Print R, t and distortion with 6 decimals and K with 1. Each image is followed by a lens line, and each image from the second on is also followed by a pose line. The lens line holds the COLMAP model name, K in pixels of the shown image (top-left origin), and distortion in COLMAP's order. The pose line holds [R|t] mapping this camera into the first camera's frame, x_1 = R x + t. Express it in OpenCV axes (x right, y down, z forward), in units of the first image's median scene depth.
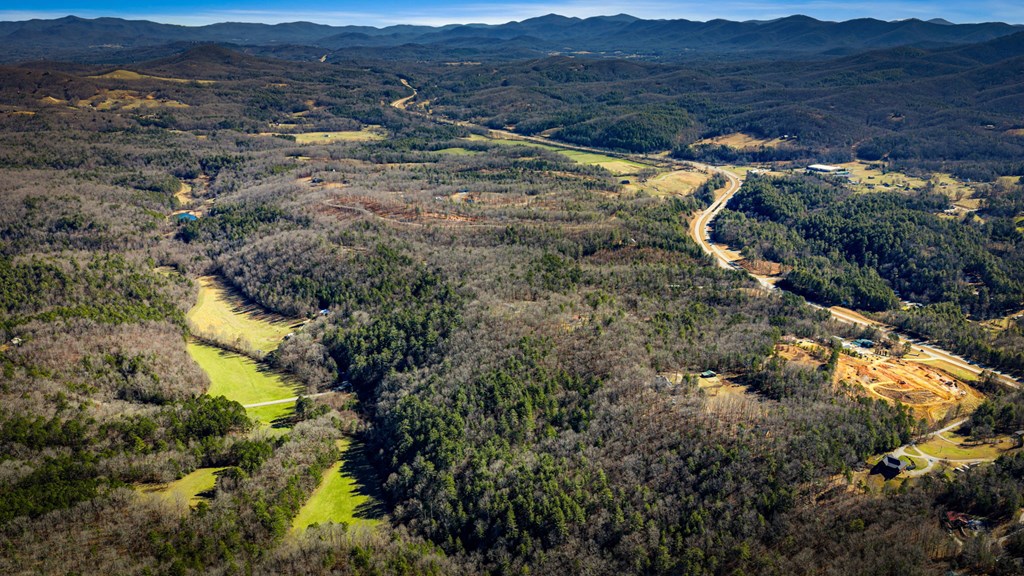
lens RADIAL K [[831.2, 0, 512.0], [0, 831.2, 288.0], [0, 0, 1]] dist [0.023618, -0.048328]
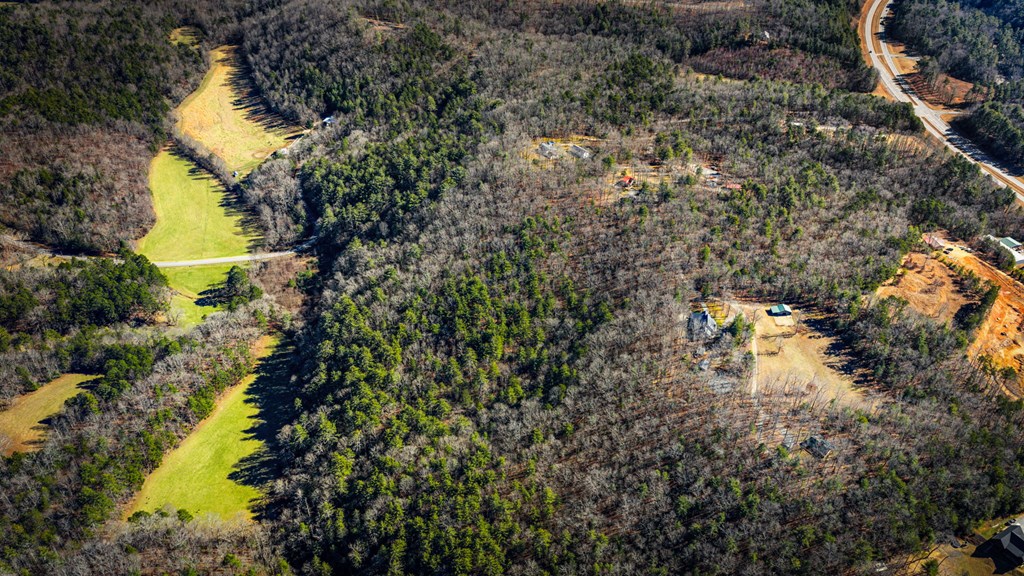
lens RADIAL K [[831.2, 0, 512.0], [0, 831.2, 288.0], [0, 0, 1]] dist [0.023618, -0.048328]
pose [[0.976054, 0.129739, -0.174603, 0.125672], [-0.065878, 0.941276, 0.331148, -0.114648], [0.207312, -0.311716, 0.927284, 0.296097]]
